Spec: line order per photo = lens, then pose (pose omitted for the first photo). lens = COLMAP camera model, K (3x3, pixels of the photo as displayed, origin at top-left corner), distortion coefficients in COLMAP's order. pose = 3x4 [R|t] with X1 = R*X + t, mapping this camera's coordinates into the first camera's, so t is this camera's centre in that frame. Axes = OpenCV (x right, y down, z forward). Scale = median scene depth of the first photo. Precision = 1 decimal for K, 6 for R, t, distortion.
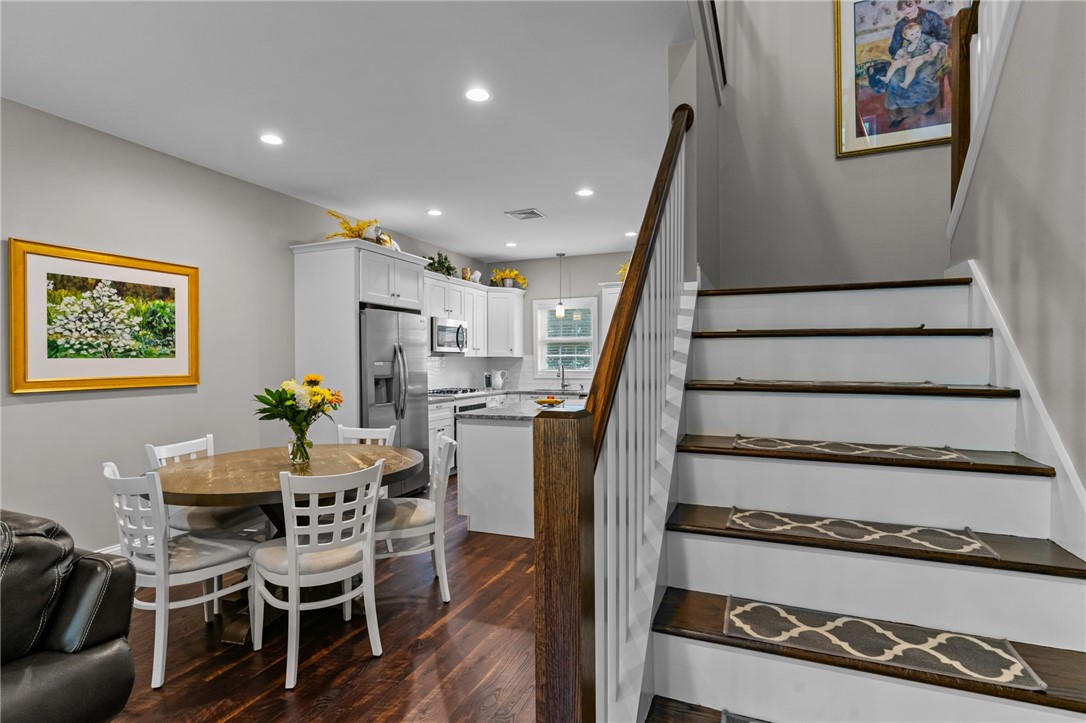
lens RADIAL K [[544.2, 0, 538.3], [0, 544.2, 365.4], [0, 0, 1]] dist [-0.001114, 0.000394]
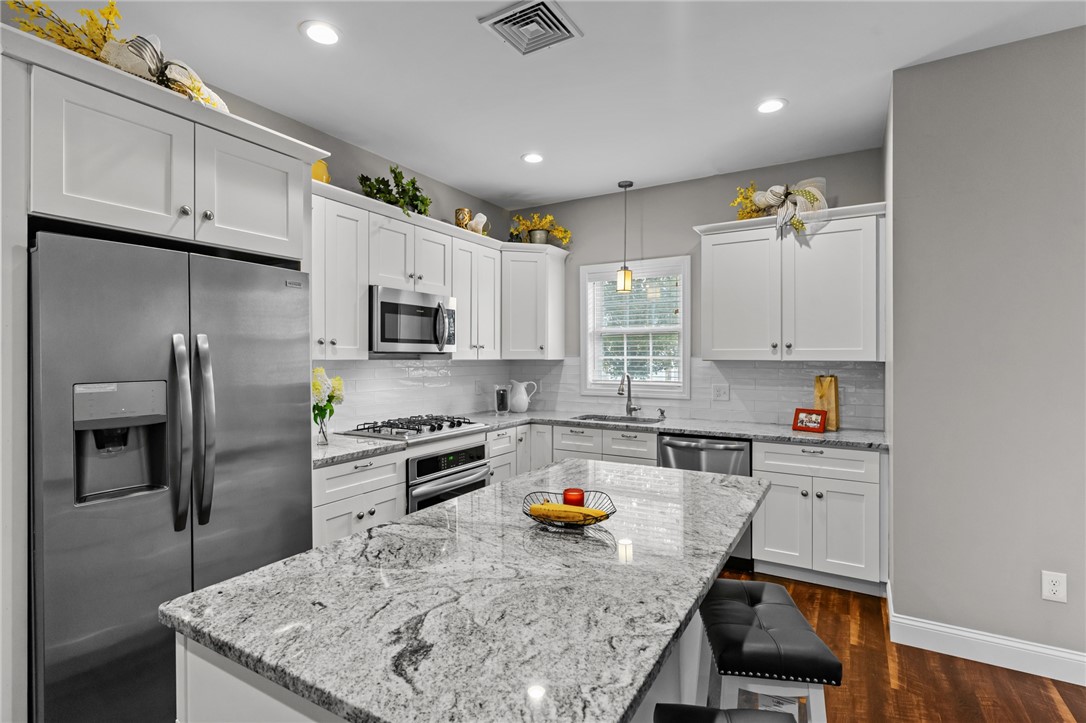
lens RADIAL K [[521.5, 0, 542.7], [0, 521.5, 356.0], [0, 0, 1]] dist [0.002857, 0.000306]
pose [[0.990710, 0.004950, -0.135898, 0.060125], [-0.006115, 0.999948, -0.008159, -0.030444], [0.135851, 0.008915, 0.990689, 0.879635]]
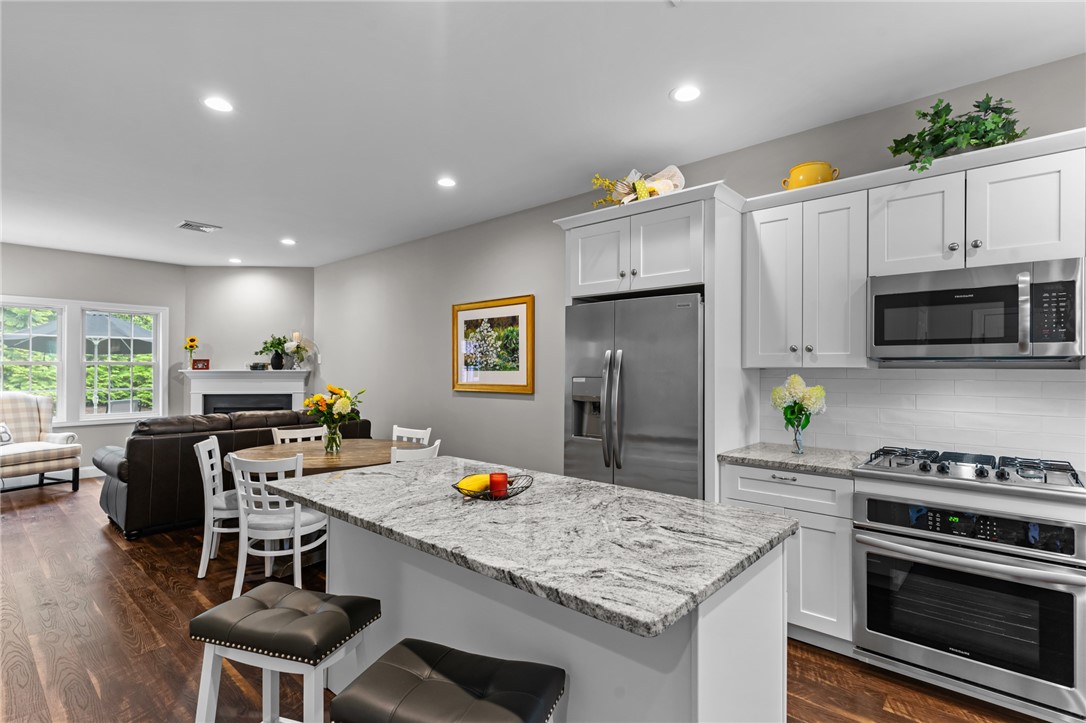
lens RADIAL K [[525.0, 0, 540.3], [0, 525.0, 365.4], [0, 0, 1]] dist [0.004186, -0.000341]
pose [[-0.324504, -0.001820, -0.945883, 0.475812], [-0.008729, 0.999961, 0.001071, -0.029077], [0.945844, 0.008604, -0.324507, 1.484679]]
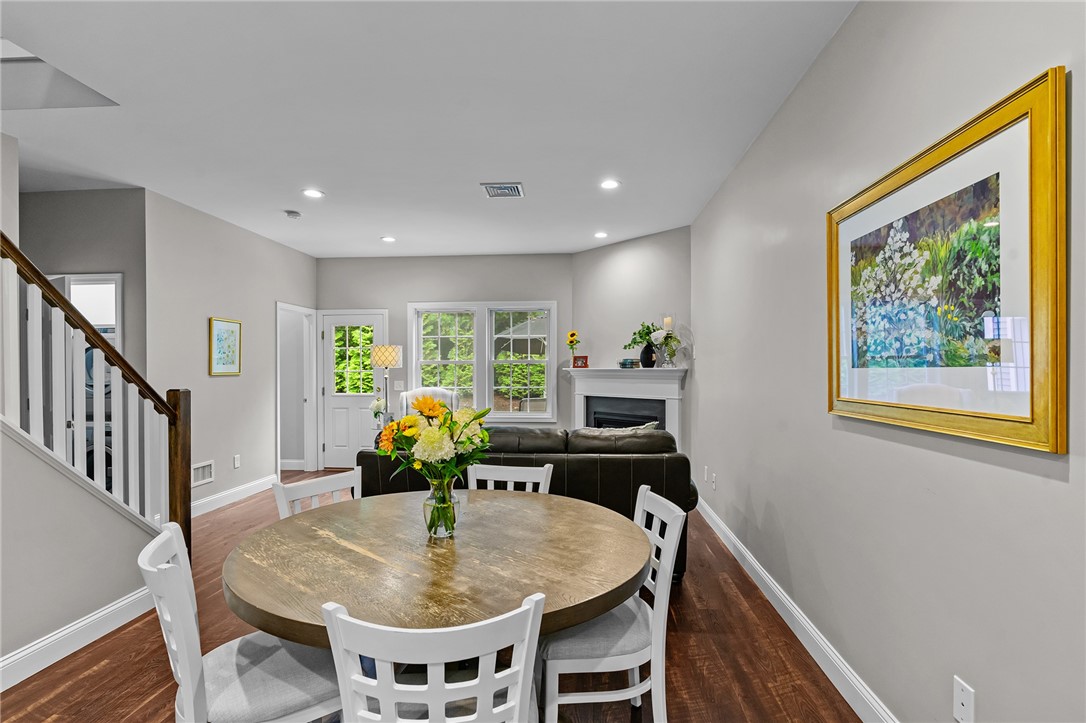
lens RADIAL K [[531.0, 0, 542.8], [0, 531.0, 369.3], [0, 0, 1]] dist [-0.001457, -0.000093]
pose [[-0.948772, 0.007402, -0.315874, -0.279937], [0.003633, 0.999915, 0.012521, -0.018005], [0.315940, 0.010732, -0.948719, 1.275215]]
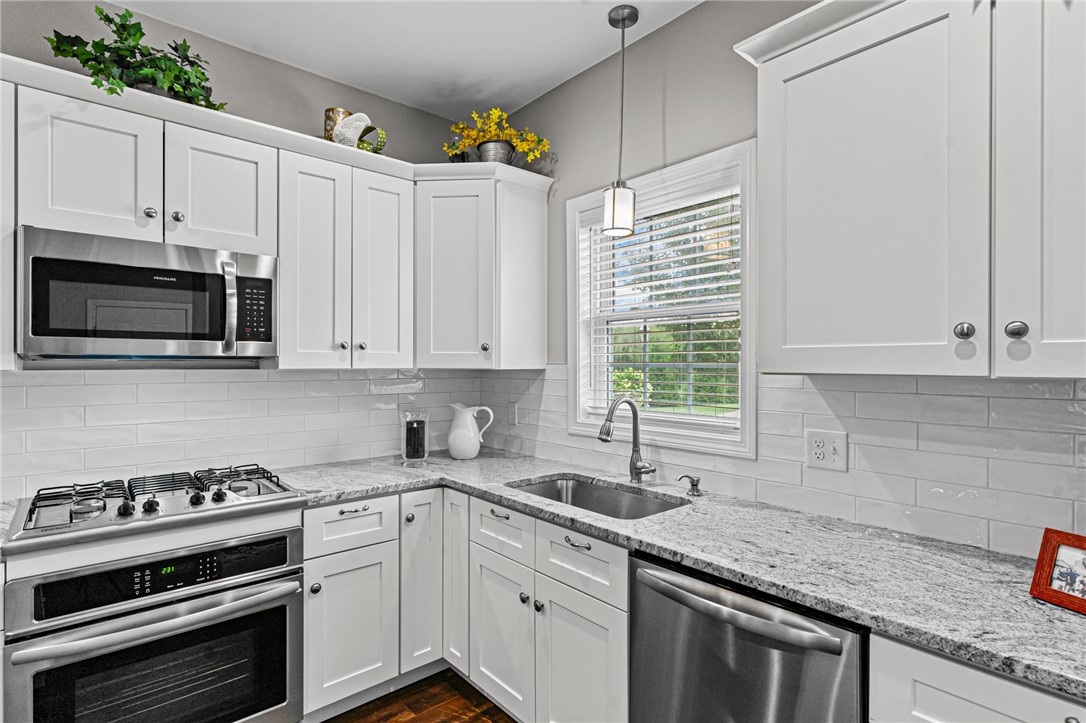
lens RADIAL K [[536.5, 0, 538.7], [0, 536.5, 363.6], [0, 0, 1]] dist [0.002926, 0.000420]
pose [[0.895038, 0.005805, -0.445952, 0.260042], [-0.008625, 0.999954, -0.004295, -0.036493], [0.445906, 0.007691, 0.895047, 1.463184]]
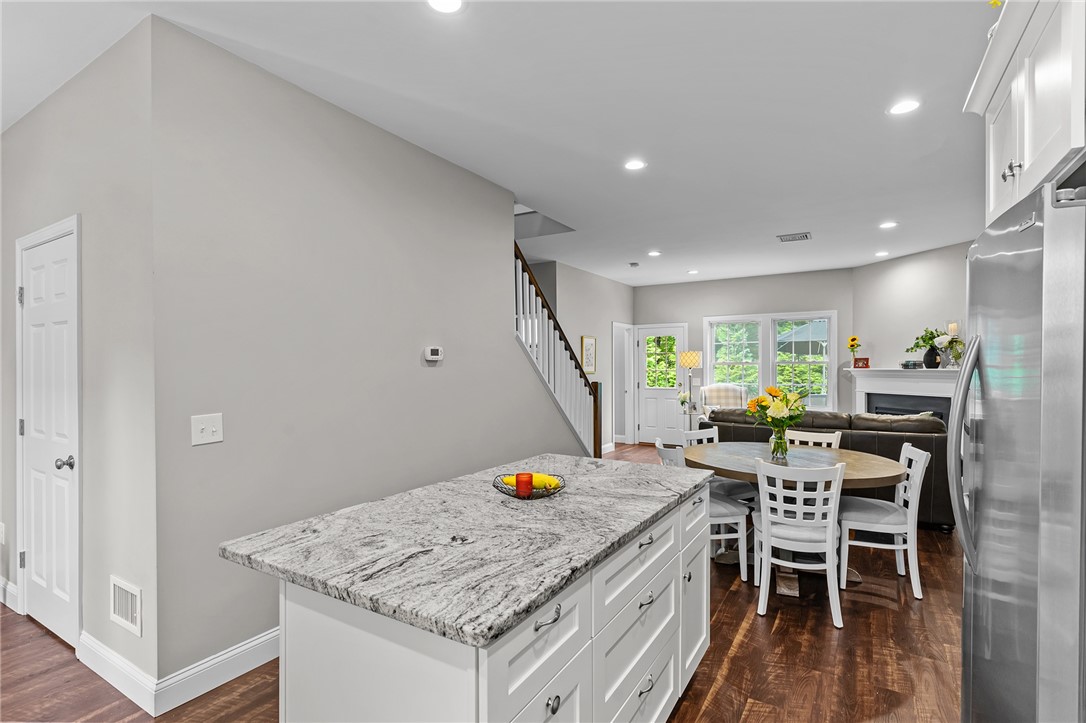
lens RADIAL K [[525.0, 0, 540.3], [0, 525.0, 365.4], [0, 0, 1]] dist [0.004186, -0.000341]
pose [[-0.987790, 0.008768, 0.155547, -0.066518], [0.010001, 0.999924, 0.007151, -0.036824], [-0.155473, 0.008619, -0.987803, 1.791196]]
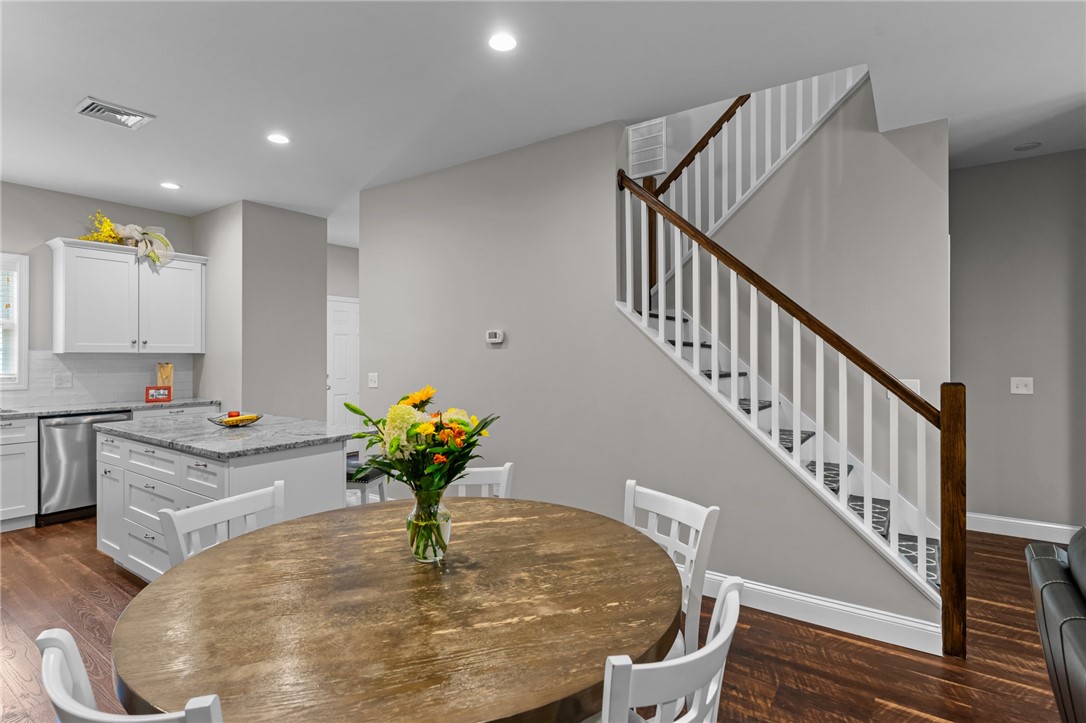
lens RADIAL K [[536.0, 0, 539.8], [0, 536.0, 359.9], [0, 0, 1]] dist [0.001037, -0.000069]
pose [[0.211026, -0.003333, 0.977475, -0.721914], [0.007717, 0.999969, 0.001744, -0.009870], [-0.977450, 0.007175, 0.211045, 0.617028]]
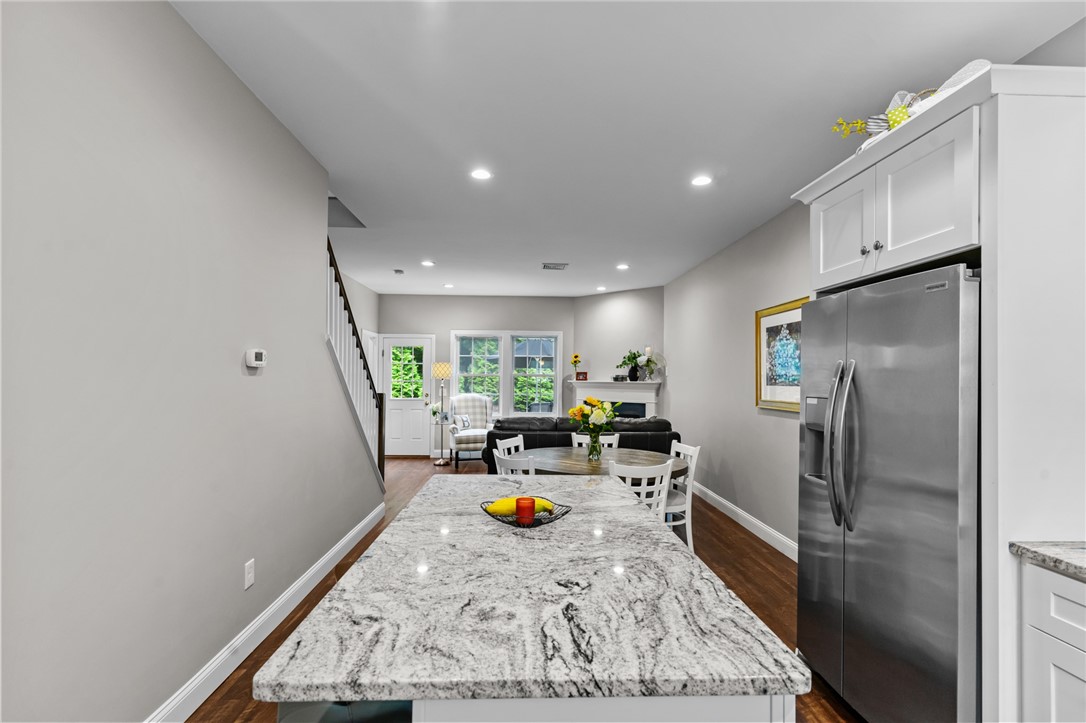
lens RADIAL K [[515.5, 0, 540.8], [0, 515.5, 368.4], [0, 0, 1]] dist [0.002207, 0.000497]
pose [[-0.905611, -0.010918, -0.423968, 0.206802], [-0.008810, 0.999937, -0.006934, -0.037631], [0.424017, -0.002544, -0.905651, 1.700351]]
